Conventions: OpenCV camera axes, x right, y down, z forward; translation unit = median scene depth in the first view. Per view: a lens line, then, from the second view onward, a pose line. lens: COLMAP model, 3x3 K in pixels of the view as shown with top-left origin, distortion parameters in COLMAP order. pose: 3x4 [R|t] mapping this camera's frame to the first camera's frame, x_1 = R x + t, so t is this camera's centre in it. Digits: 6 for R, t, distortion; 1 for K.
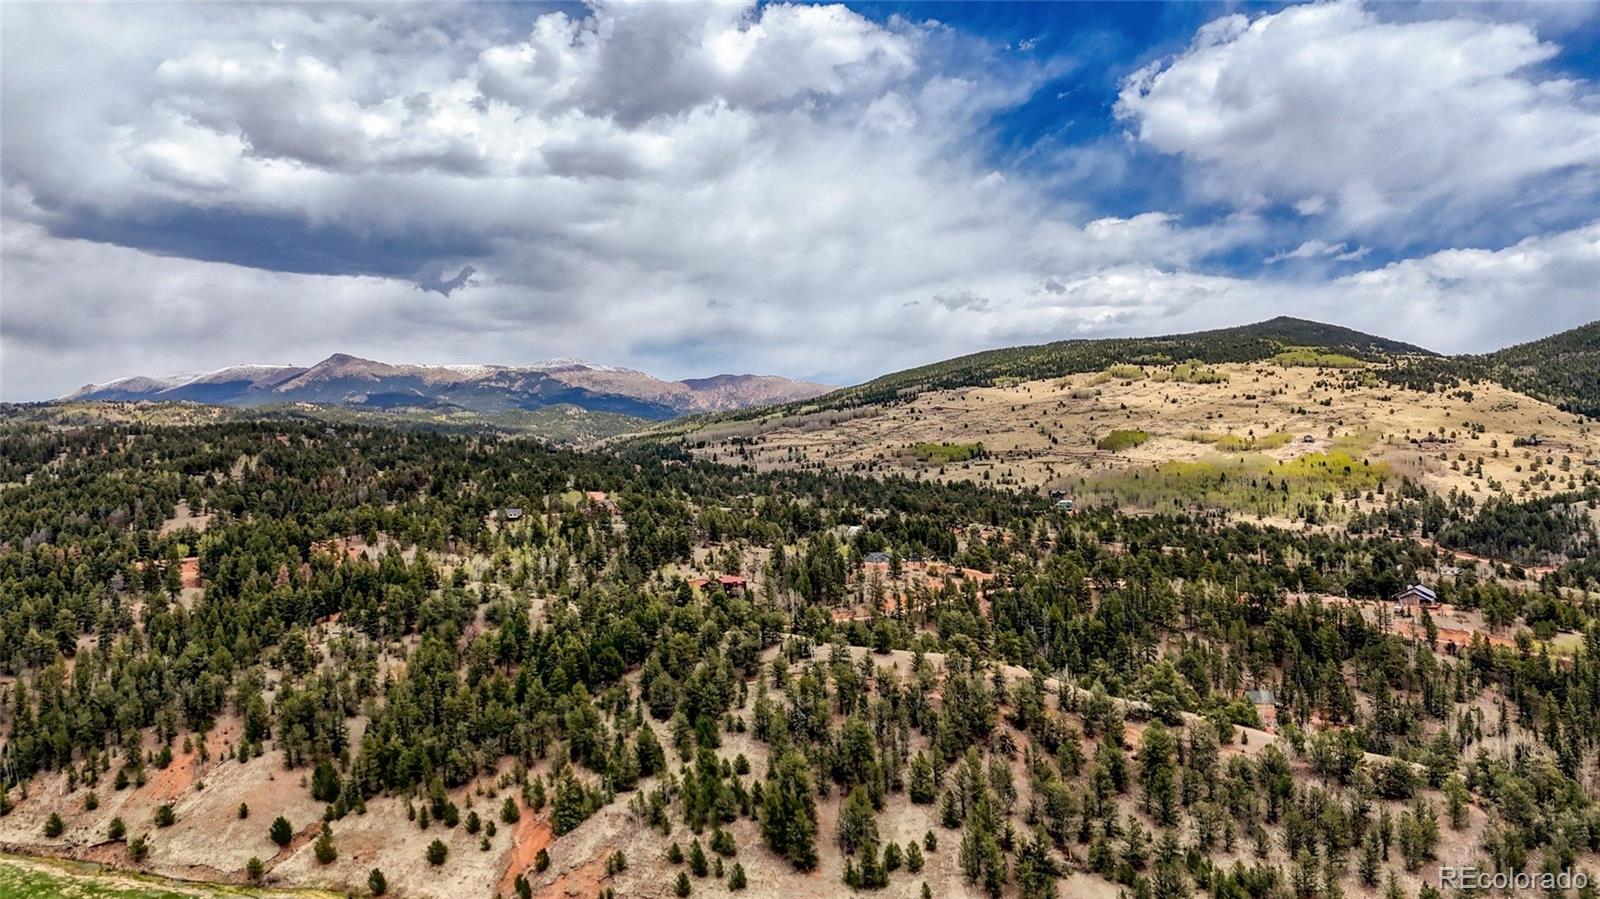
lens RADIAL K [[1166.3, 0, 810.0], [0, 1166.3, 446.4], [0, 0, 1]] dist [0.067570, -0.059791]
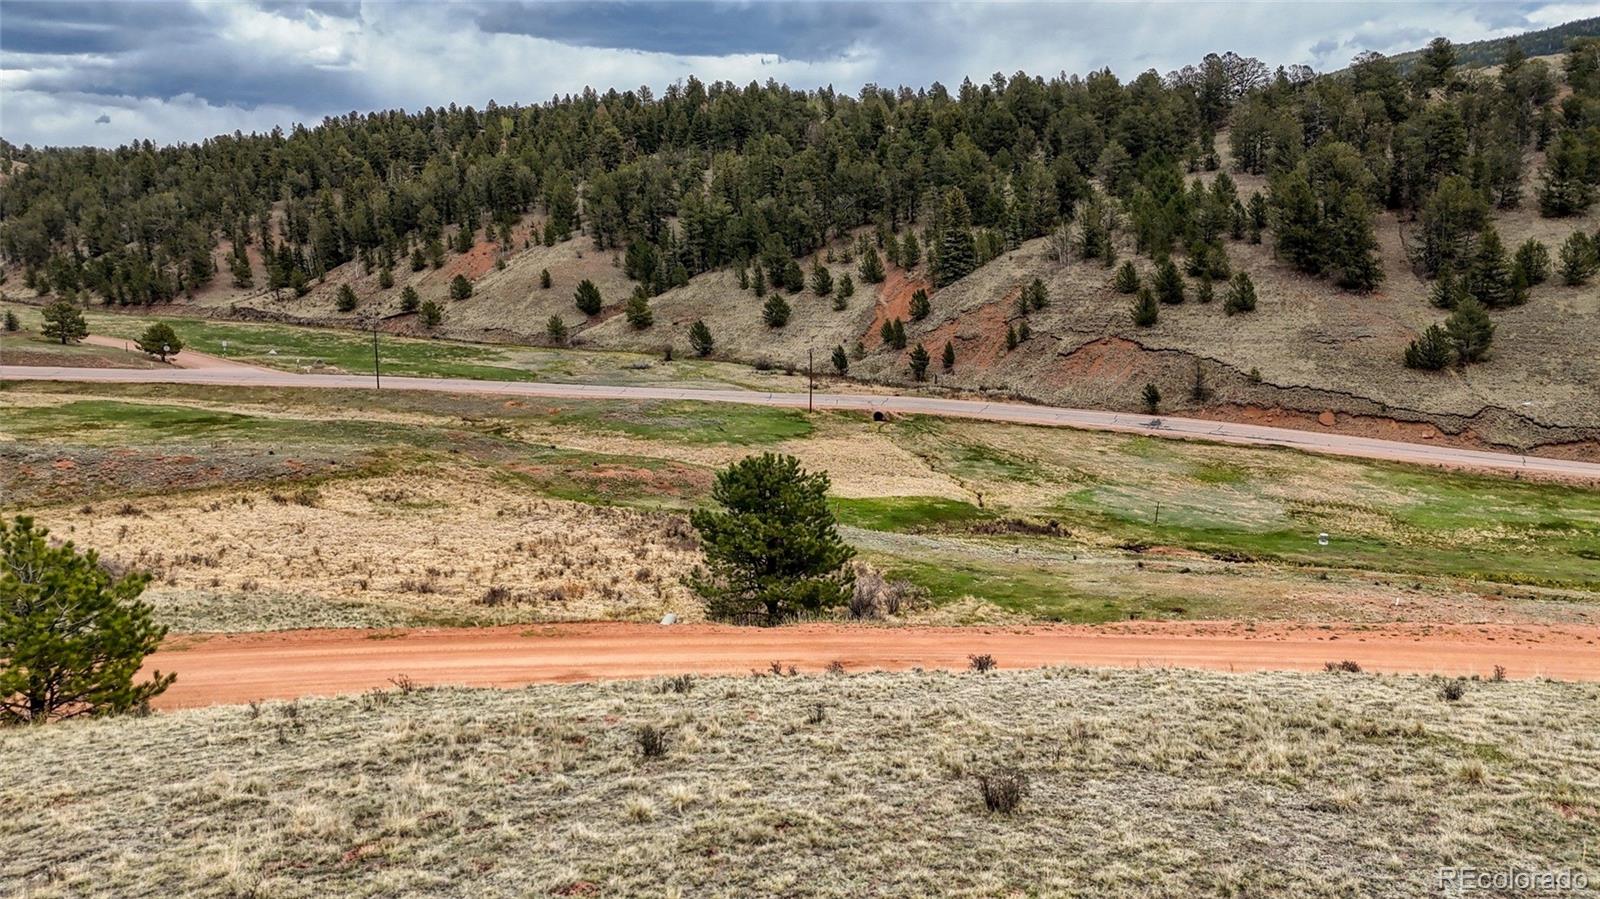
lens RADIAL K [[1166.3, 0, 808.3], [0, 1166.3, 456.7], [0, 0, 1]] dist [0.067570, -0.059791]
pose [[0.961690, 0.049059, -0.269713, -0.100121], [0.002501, 0.982246, 0.187581, 0.306503], [0.274127, -0.181070, 0.944494, 0.313340]]
